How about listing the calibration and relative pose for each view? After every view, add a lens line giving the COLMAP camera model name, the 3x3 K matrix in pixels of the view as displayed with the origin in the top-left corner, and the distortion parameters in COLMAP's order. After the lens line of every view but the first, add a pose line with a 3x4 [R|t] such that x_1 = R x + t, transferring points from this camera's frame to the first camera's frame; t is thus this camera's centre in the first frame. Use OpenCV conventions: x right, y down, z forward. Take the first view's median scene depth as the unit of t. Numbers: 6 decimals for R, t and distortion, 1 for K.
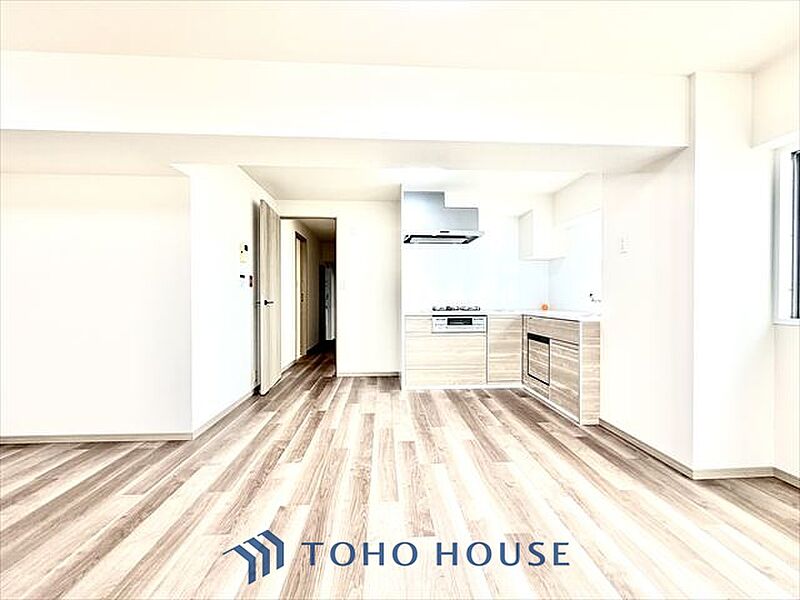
lens RADIAL K [[319.0, 0, 399.4], [0, 319.0, 299.2], [0, 0, 1]] dist [-0.000687, -0.000141]
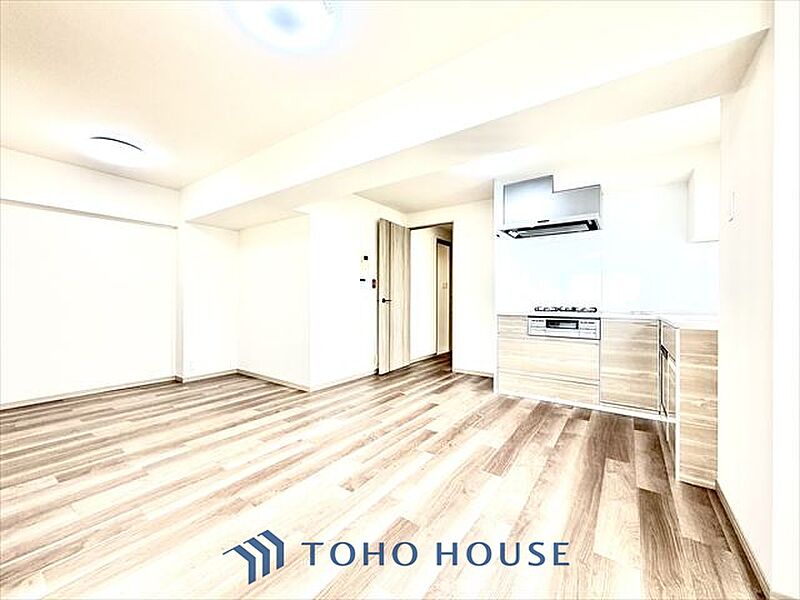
lens RADIAL K [[319.0, 0, 399.5], [0, 319.0, 300.7], [0, 0, 1]] dist [-0.000687, -0.000141]
pose [[0.781066, 0.004760, -0.624430, 0.448836], [-0.006878, 0.999976, -0.000981, 0.013102], [0.624411, 0.005061, 0.781080, 0.080677]]
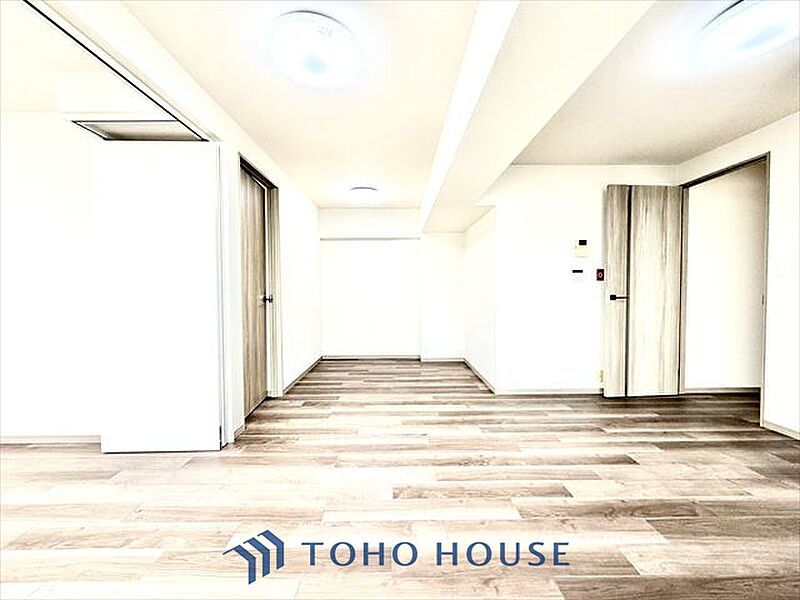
lens RADIAL K [[319.0, 0, 400.3], [0, 319.0, 300.8], [0, 0, 1]] dist [-0.000687, -0.000141]
pose [[-0.042859, 0.030702, -0.998609, 0.571189], [-0.000487, 0.999527, 0.030751, -0.008961], [0.999081, 0.001804, -0.042824, 0.487823]]
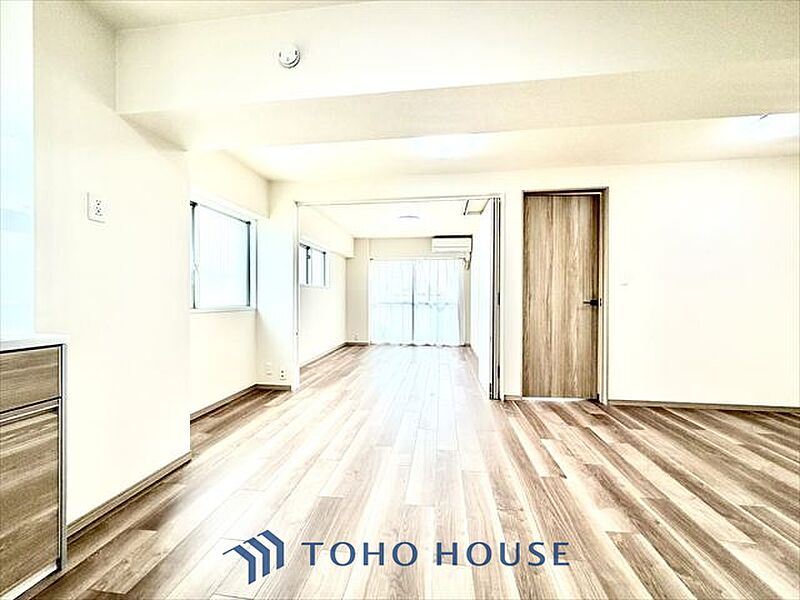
lens RADIAL K [[319.0, 0, 398.7], [0, 319.0, 303.0], [0, 0, 1]] dist [-0.000687, -0.000141]
pose [[-0.983032, -0.006525, 0.183319, 0.007464], [-0.002841, 0.999789, 0.020350, 0.000211], [-0.183413, 0.019484, -0.982843, 1.154771]]
